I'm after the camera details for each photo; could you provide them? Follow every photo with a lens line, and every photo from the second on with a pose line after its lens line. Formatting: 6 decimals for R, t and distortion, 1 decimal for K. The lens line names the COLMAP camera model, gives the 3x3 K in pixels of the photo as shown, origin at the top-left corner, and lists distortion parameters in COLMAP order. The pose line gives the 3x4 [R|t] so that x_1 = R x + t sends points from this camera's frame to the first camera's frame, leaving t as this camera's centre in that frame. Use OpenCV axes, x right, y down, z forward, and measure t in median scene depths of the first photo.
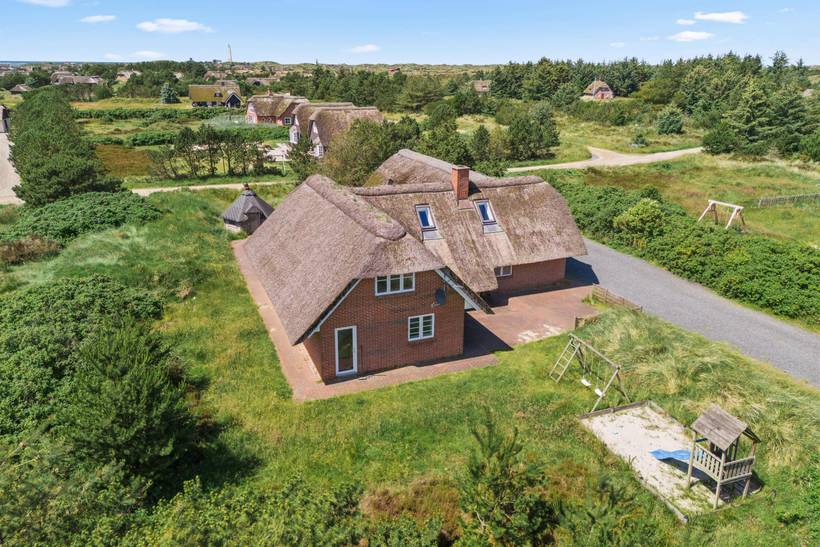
lens RADIAL K [[601.1, 0, 410.0], [0, 601.1, 273.5], [0, 0, 1]] dist [0.086059, -0.089760]
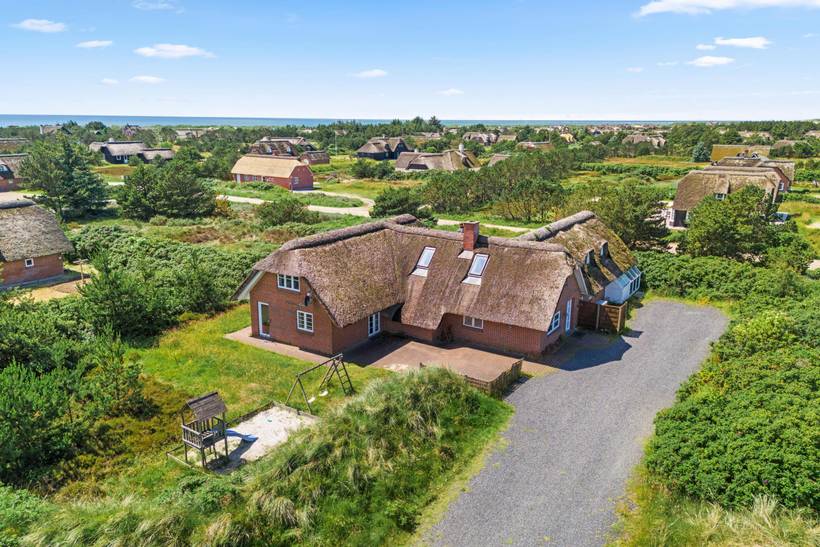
lens RADIAL K [[601.1, 0, 410.0], [0, 601.1, 273.5], [0, 0, 1]] dist [0.086059, -0.089760]
pose [[0.597996, 0.208076, -0.774019, 1.186804], [-0.274942, 0.960371, 0.045756, -0.141006], [0.752867, 0.185449, 0.631507, 0.298311]]
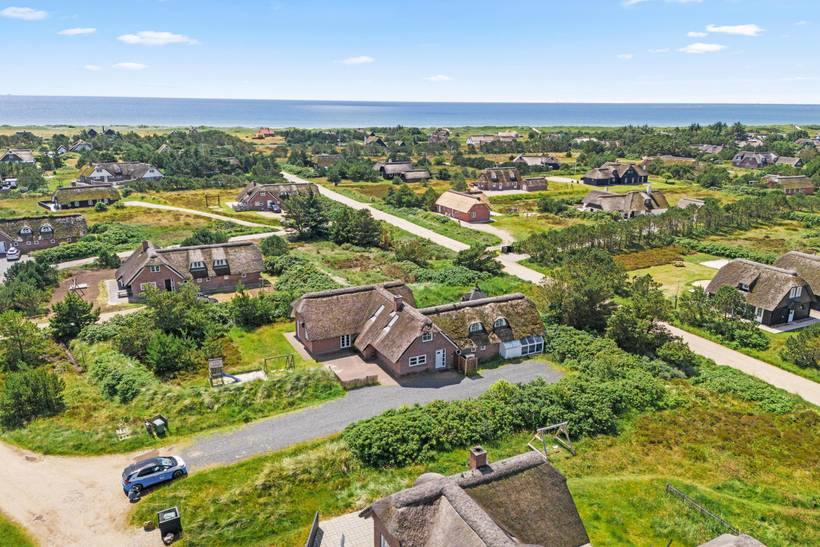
lens RADIAL K [[601.1, 0, 410.0], [0, 601.1, 273.5], [0, 0, 1]] dist [0.086059, -0.089760]
pose [[0.117270, 0.278909, -0.953130, 2.596443], [-0.337895, 0.913698, 0.225796, -0.936437], [0.933849, 0.295579, 0.201391, 0.802706]]
